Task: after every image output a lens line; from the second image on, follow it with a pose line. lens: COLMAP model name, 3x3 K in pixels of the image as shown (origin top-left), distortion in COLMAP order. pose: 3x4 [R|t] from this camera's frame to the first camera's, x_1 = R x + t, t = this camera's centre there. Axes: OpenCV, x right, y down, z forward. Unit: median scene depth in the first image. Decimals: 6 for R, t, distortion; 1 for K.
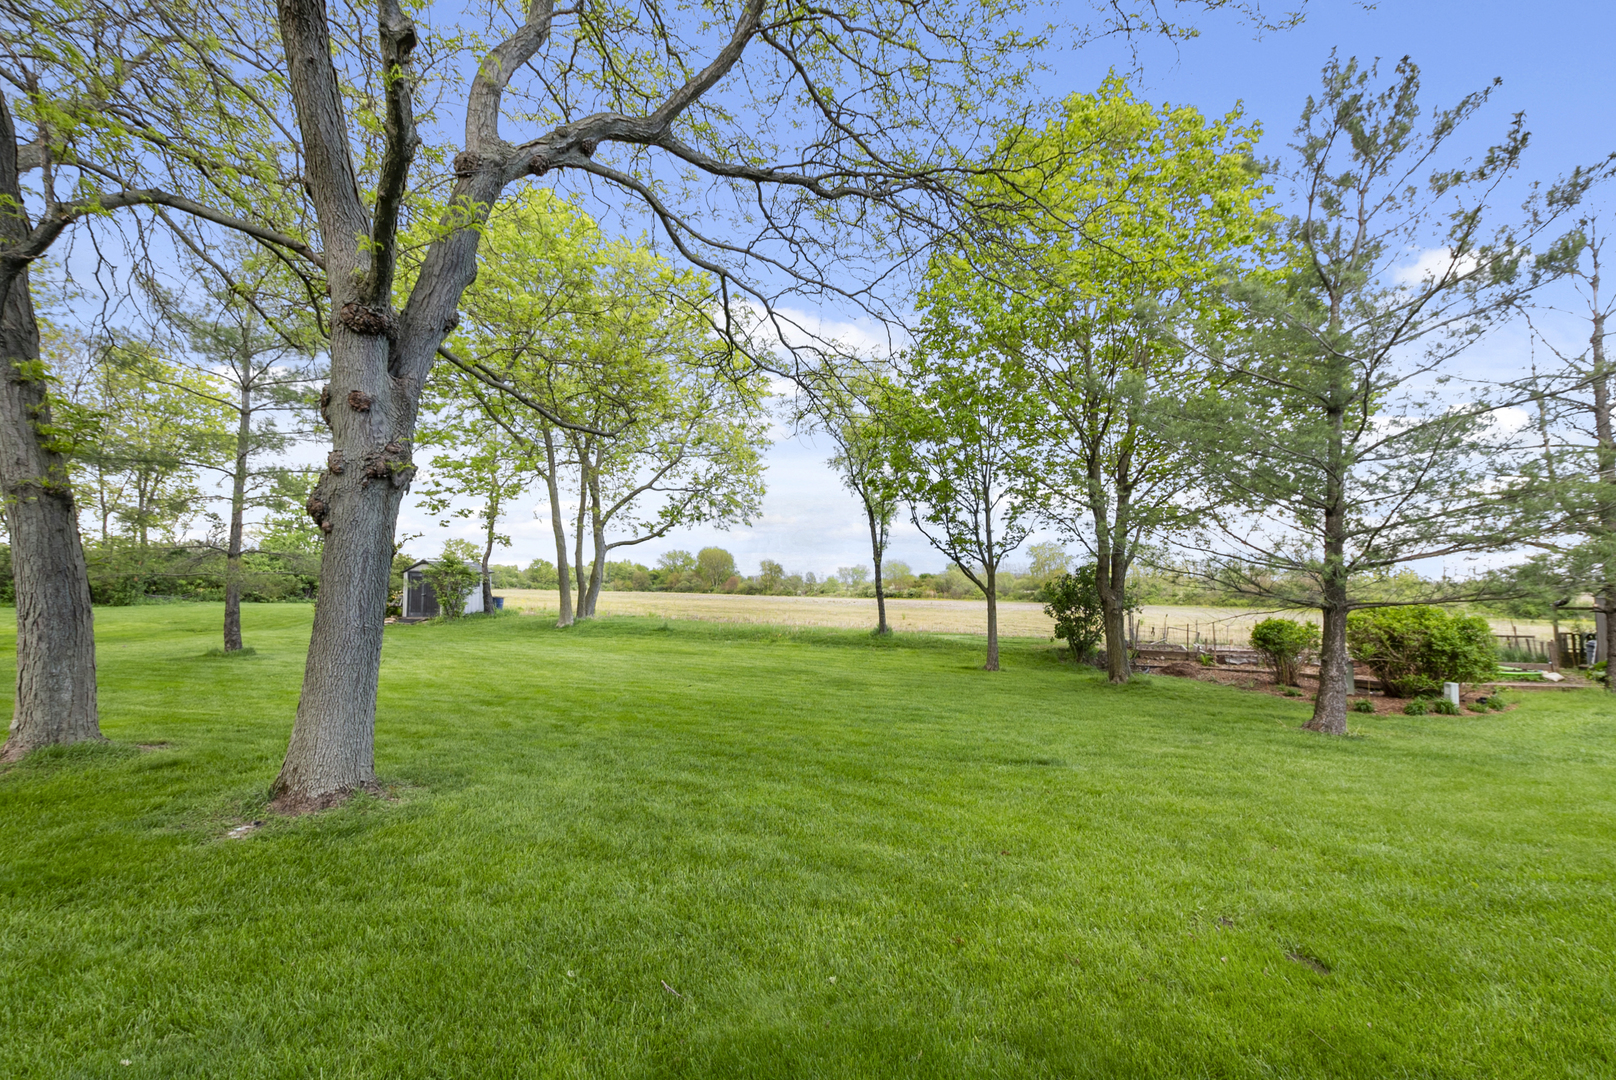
lens RADIAL K [[726.9, 0, 814.1], [0, 726.9, 537.6], [0, 0, 1]] dist [-0.036011, 0.006319]
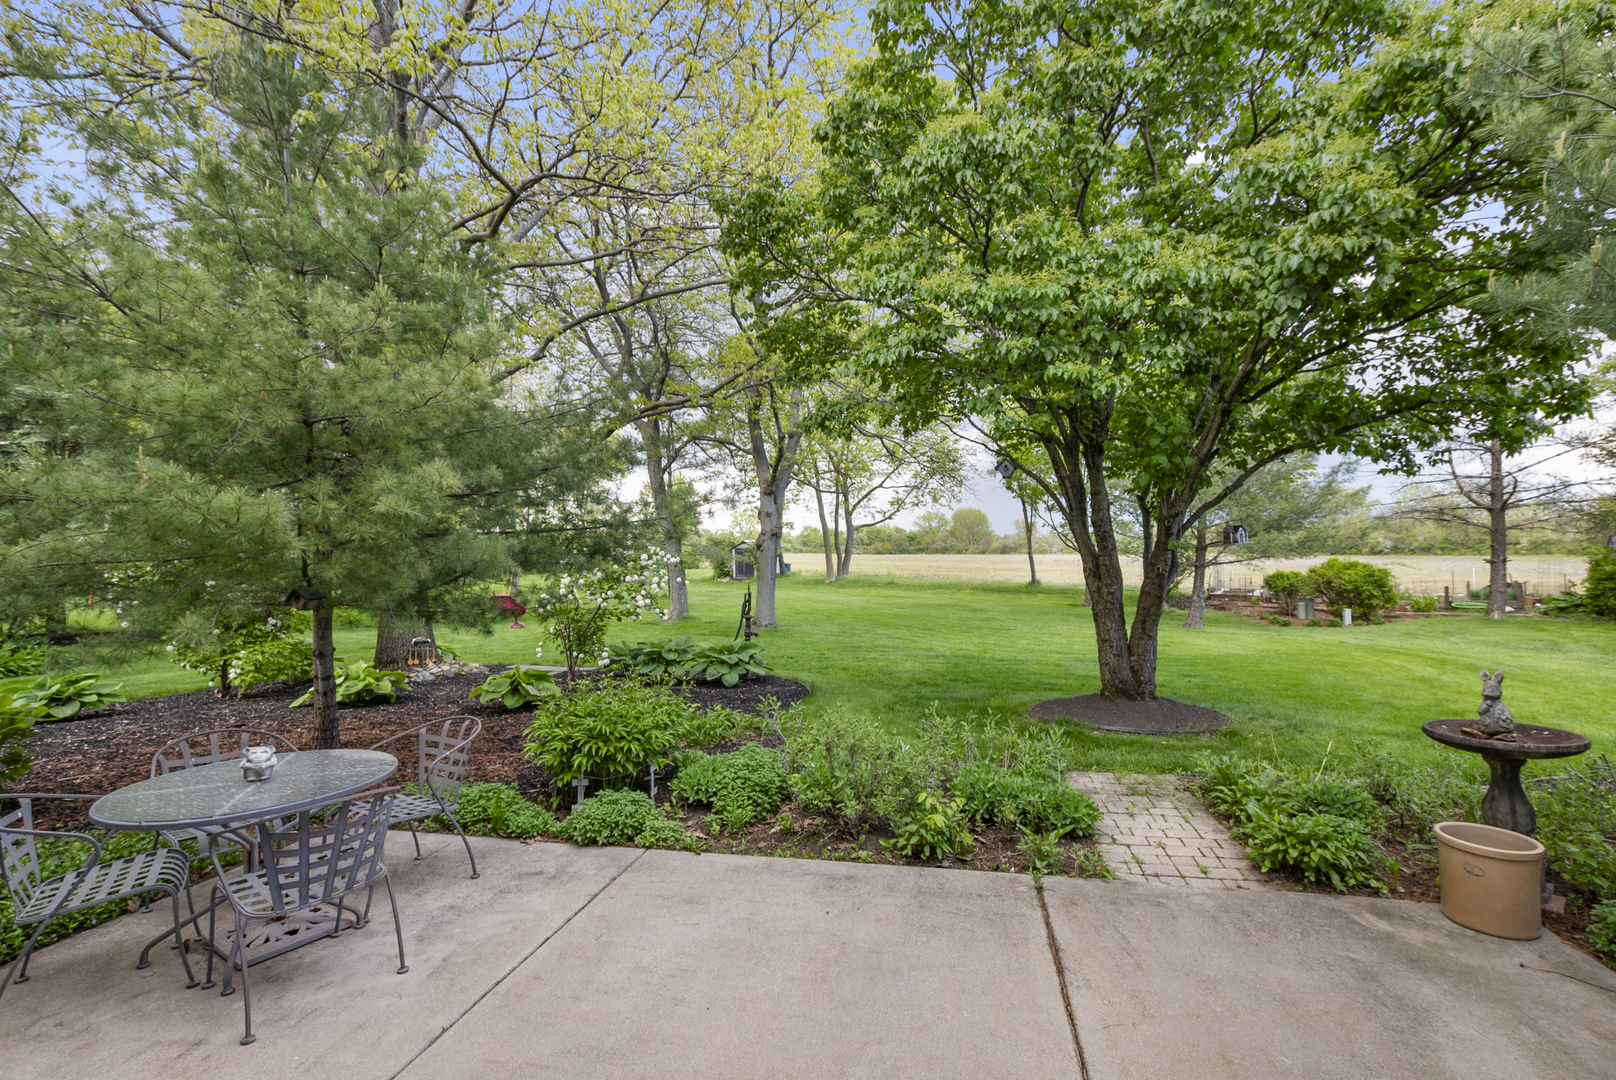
lens RADIAL K [[726.9, 0, 807.9], [0, 726.9, 538.0], [0, 0, 1]] dist [-0.036011, 0.006319]
pose [[0.934606, -0.028744, -0.354521, 0.147198], [0.048519, 0.997715, 0.047014, -0.041173], [0.352360, -0.061141, 0.933865, -0.411528]]
